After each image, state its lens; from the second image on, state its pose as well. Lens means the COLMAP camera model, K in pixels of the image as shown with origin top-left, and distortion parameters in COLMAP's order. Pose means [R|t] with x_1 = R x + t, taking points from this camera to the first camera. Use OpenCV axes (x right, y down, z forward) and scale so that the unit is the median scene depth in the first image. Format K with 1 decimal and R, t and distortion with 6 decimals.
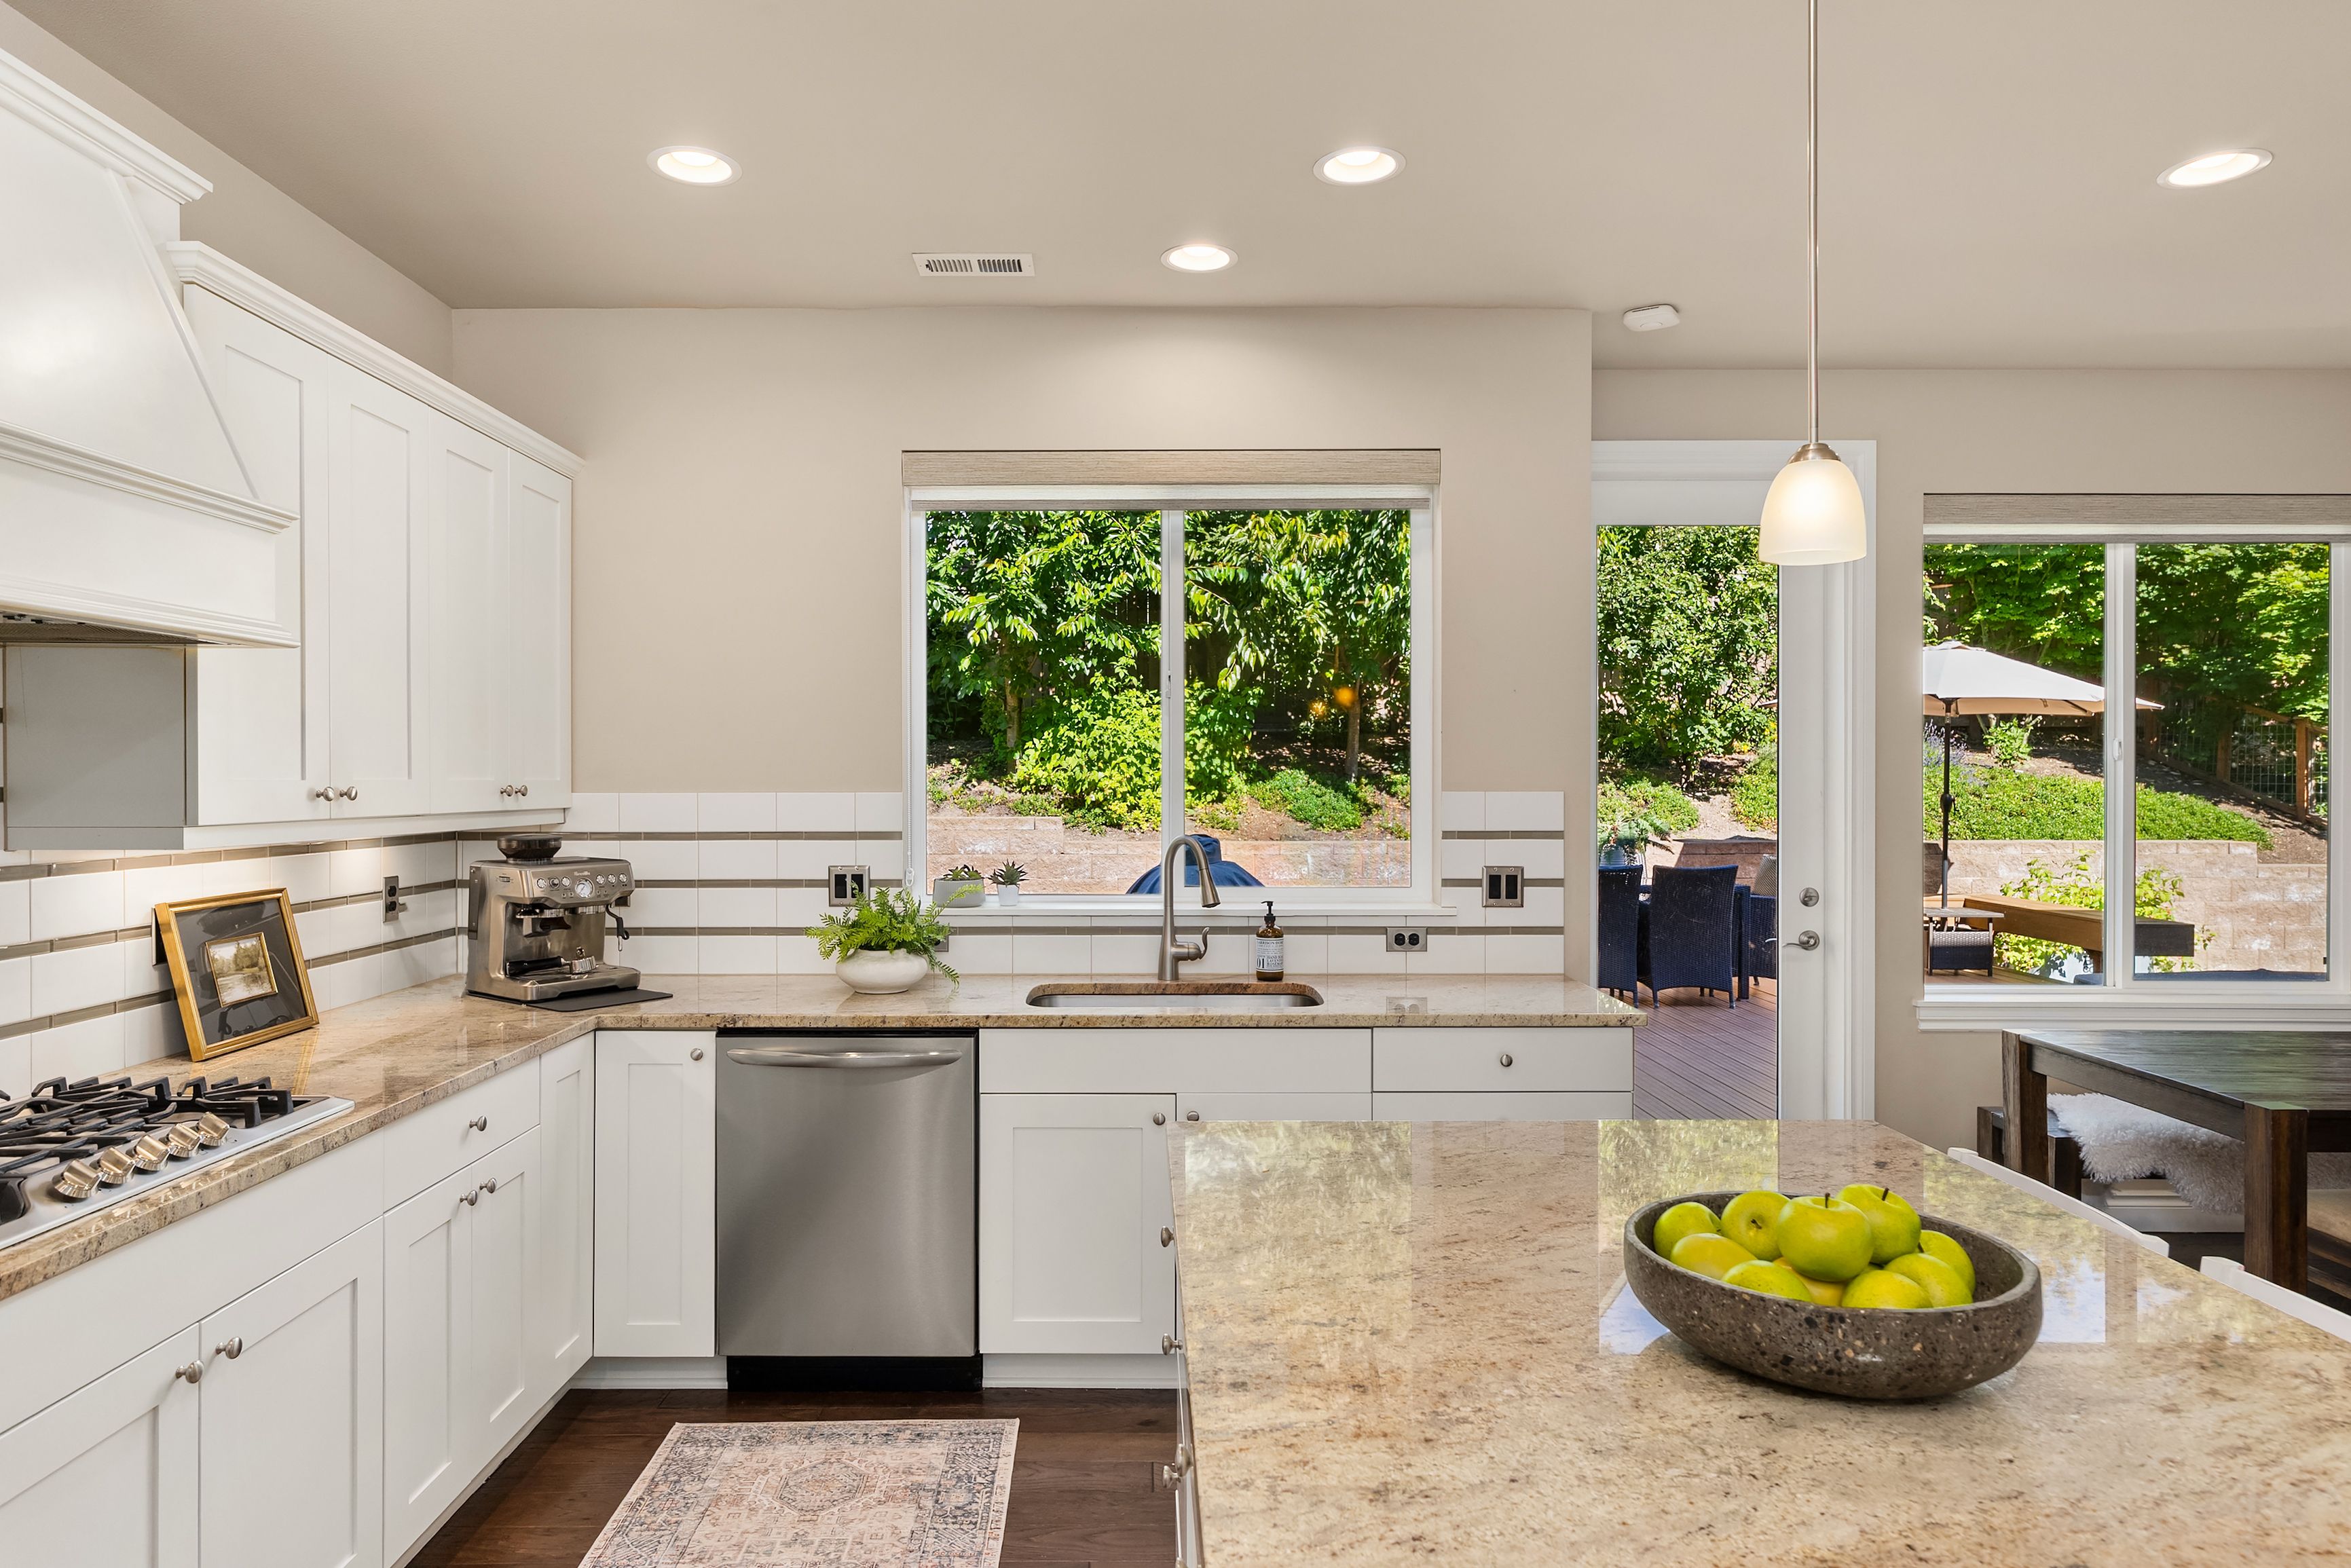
lens RADIAL K [[1364.2, 0, 1169.5], [0, 1364.2, 778.6], [0, 0, 1]] dist [-0.002138, 0.000830]
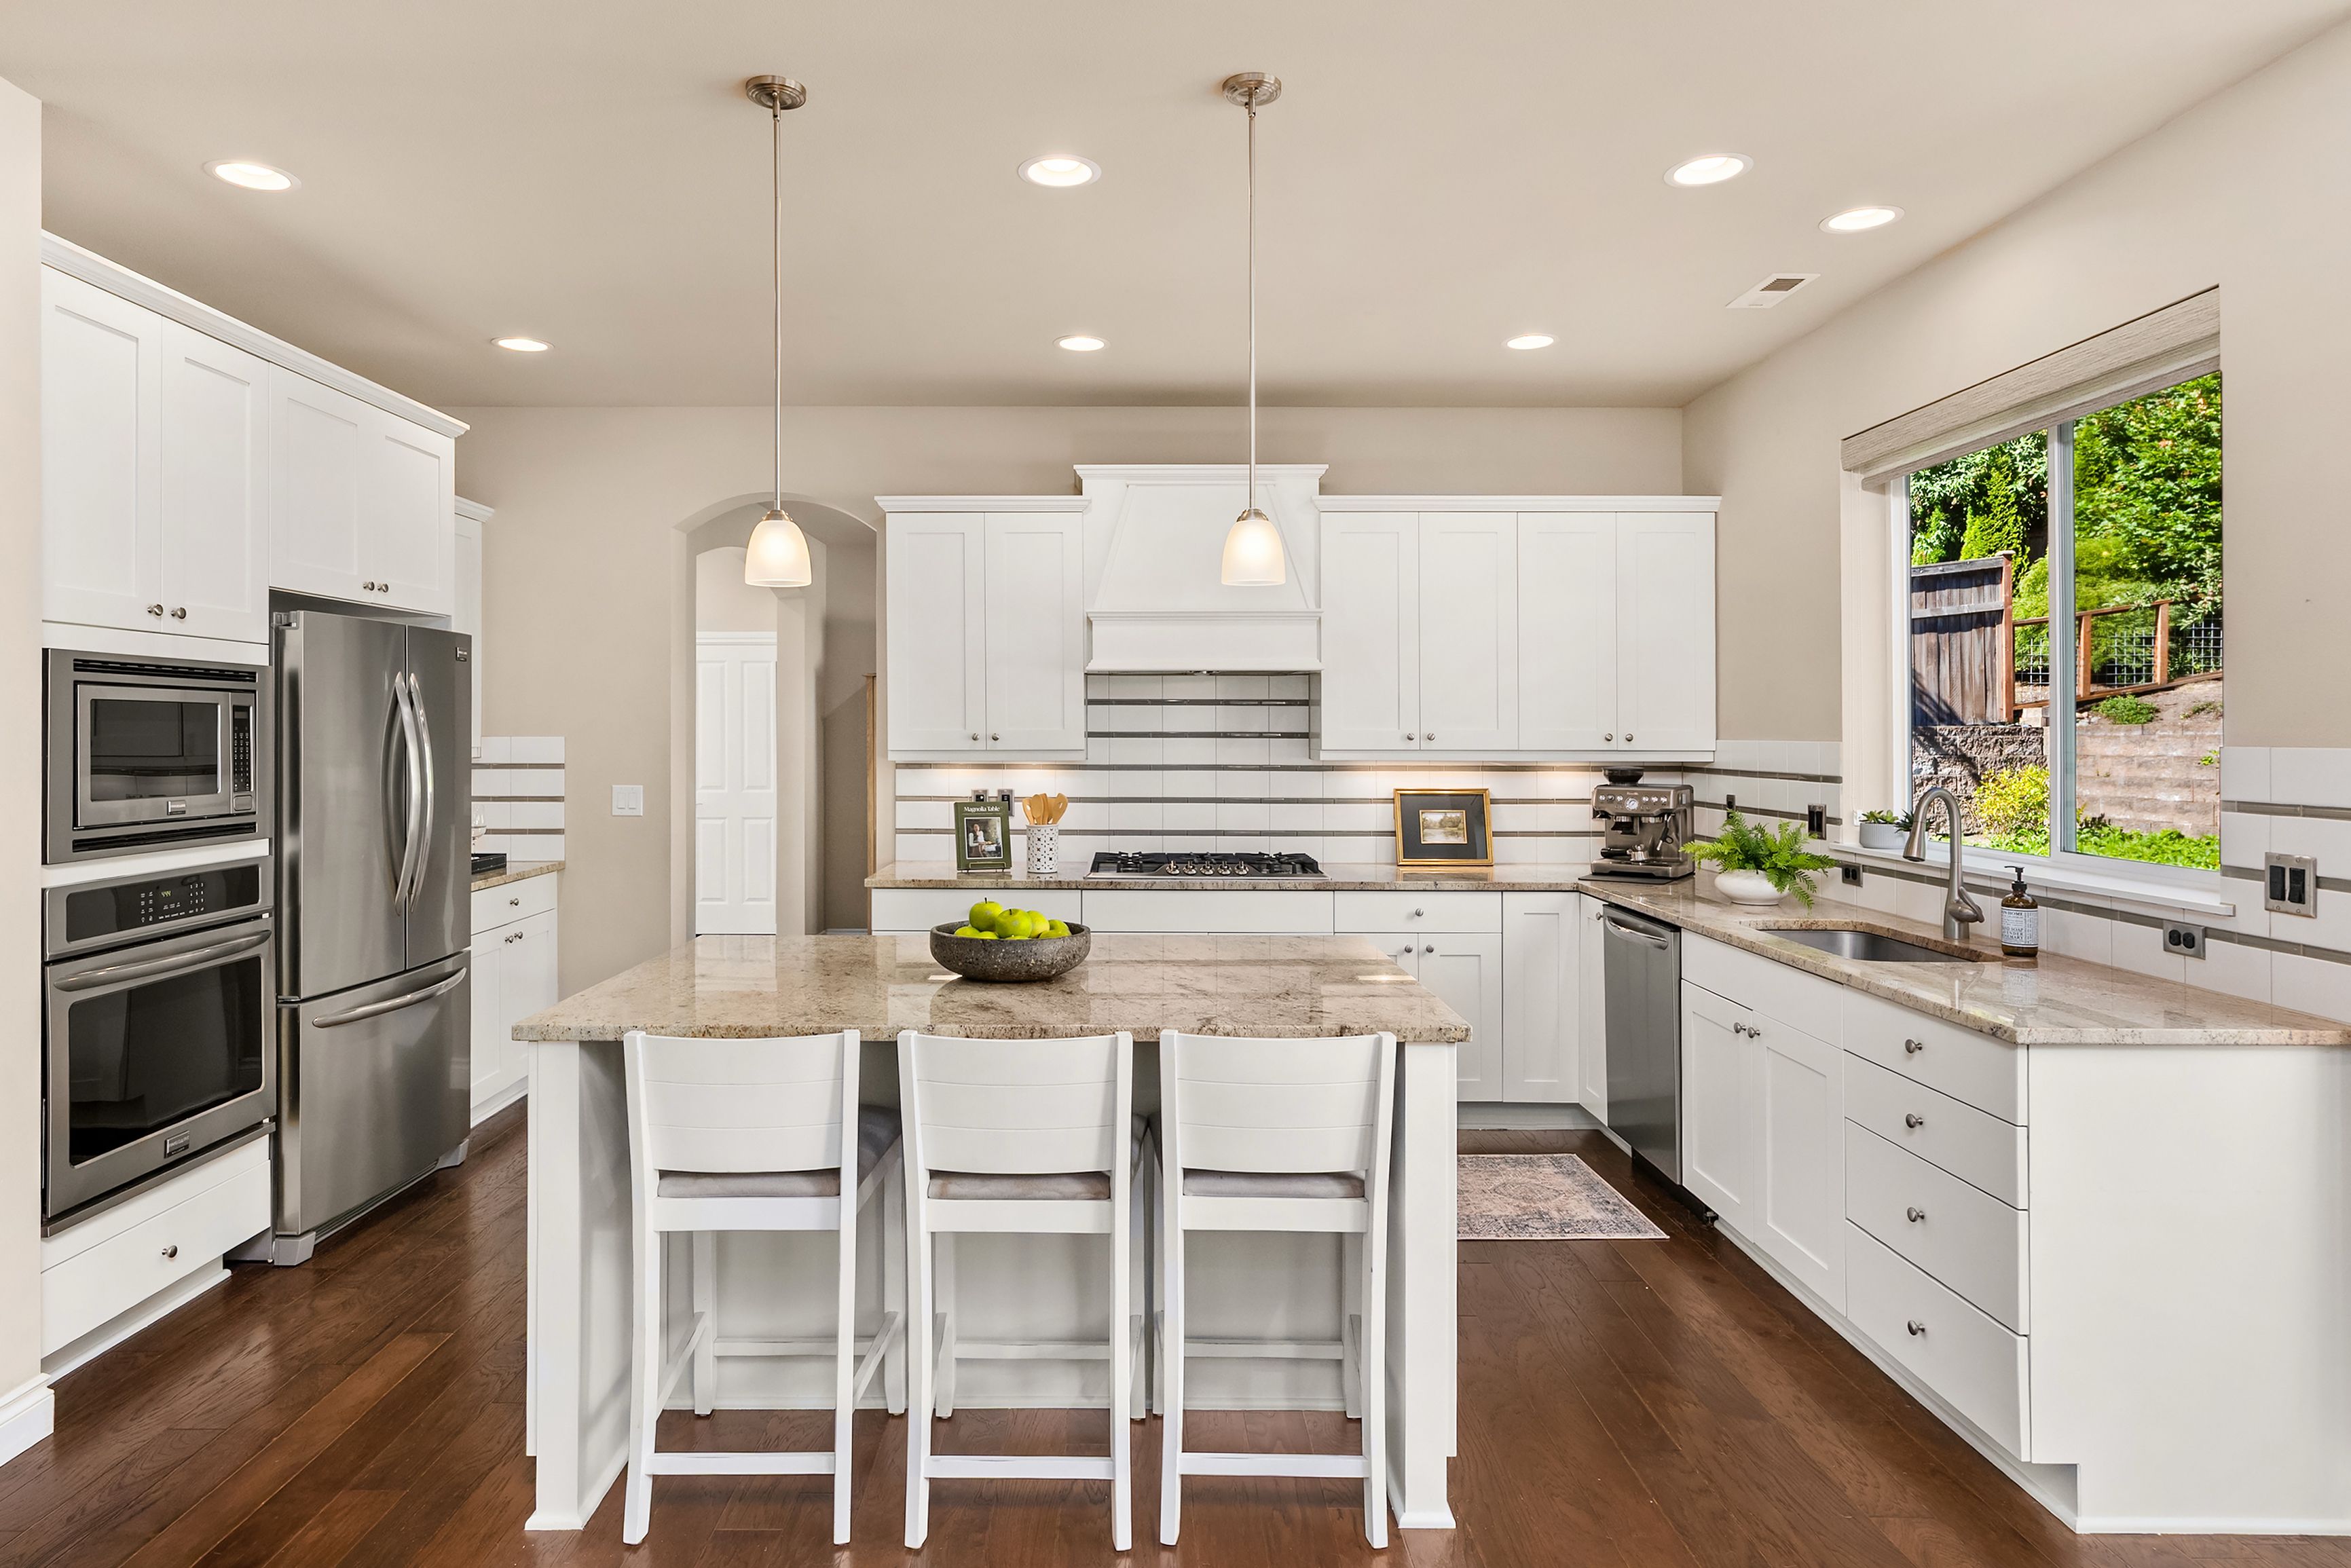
lens RADIAL K [[1393.5, 0, 1126.0], [0, 1393.5, 717.3], [0, 0, 1]] dist [-0.001546, 0.000389]
pose [[-0.007382, -0.009041, -0.999932, 1.080639], [-0.001431, 0.999958, -0.009031, 0.001314], [0.999972, 0.001364, -0.007395, 0.461918]]
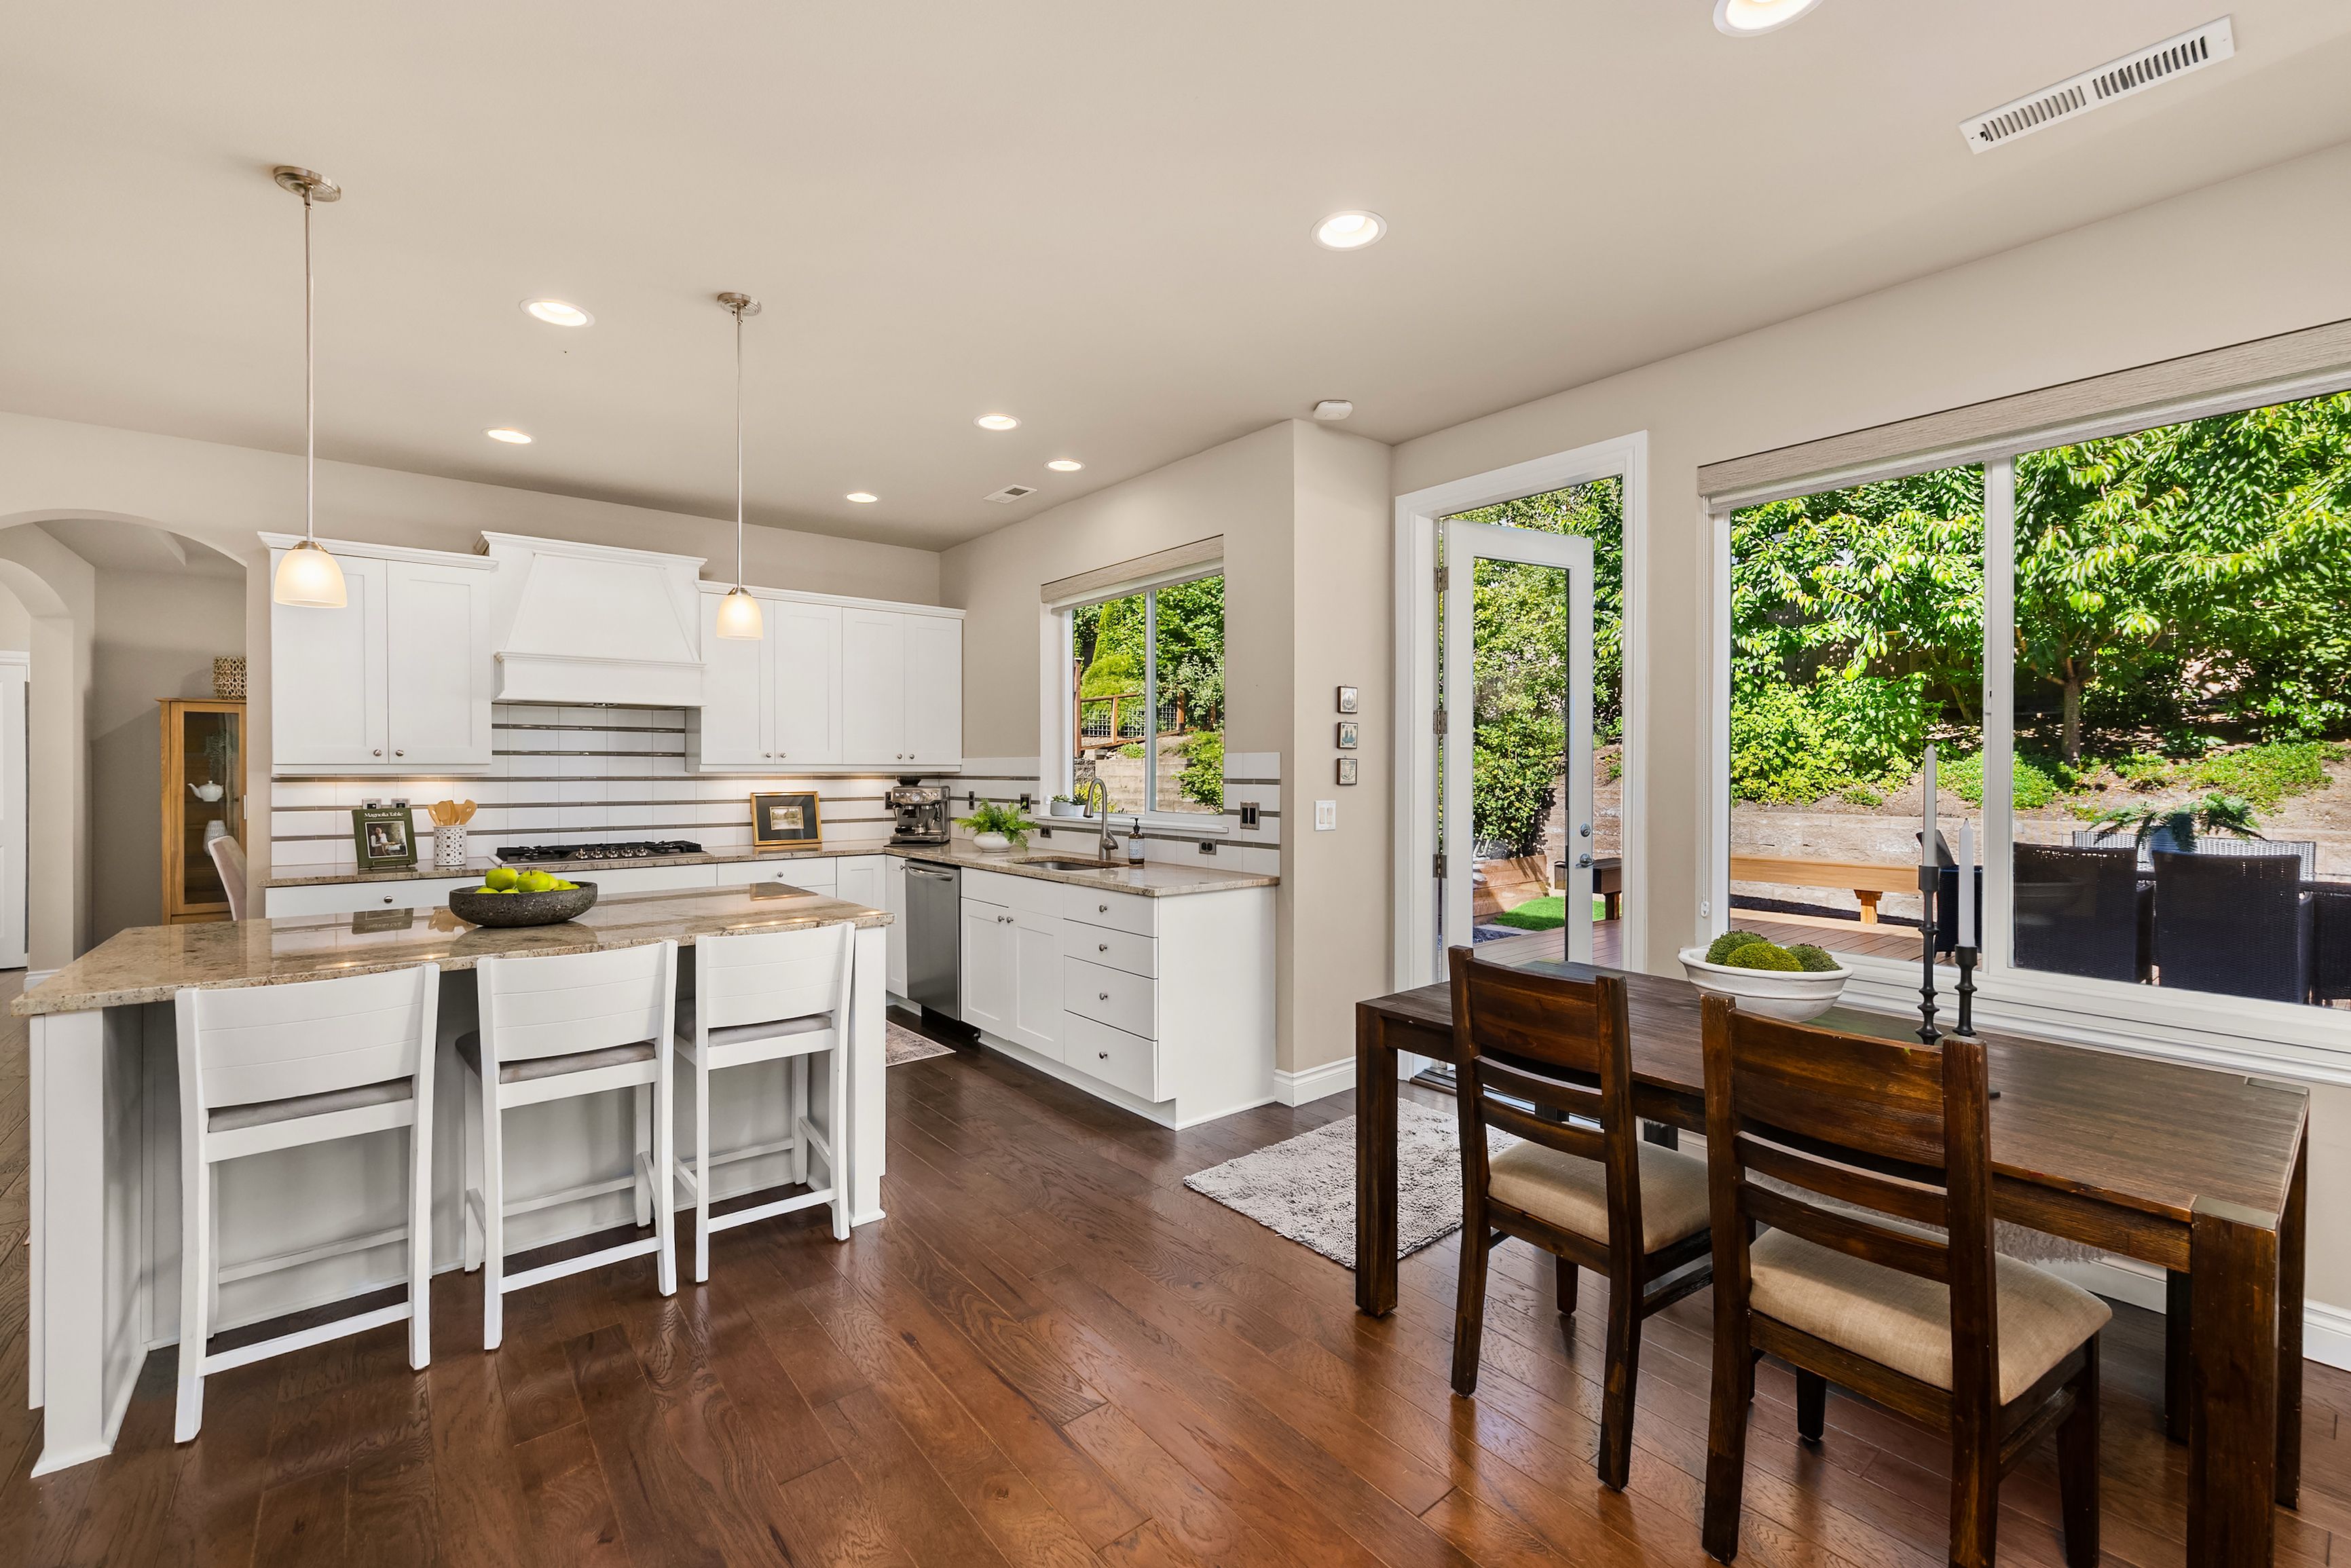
lens RADIAL K [[986.7, 0, 1183.7], [0, 986.7, 769.4], [0, 0, 1]] dist [-0.000528, -0.000302]
pose [[0.631667, 0.000616, -0.775240, 1.178262], [-0.000027, 1.000000, 0.000773, 0.030226], [0.775240, -0.000467, 0.631666, 0.282531]]
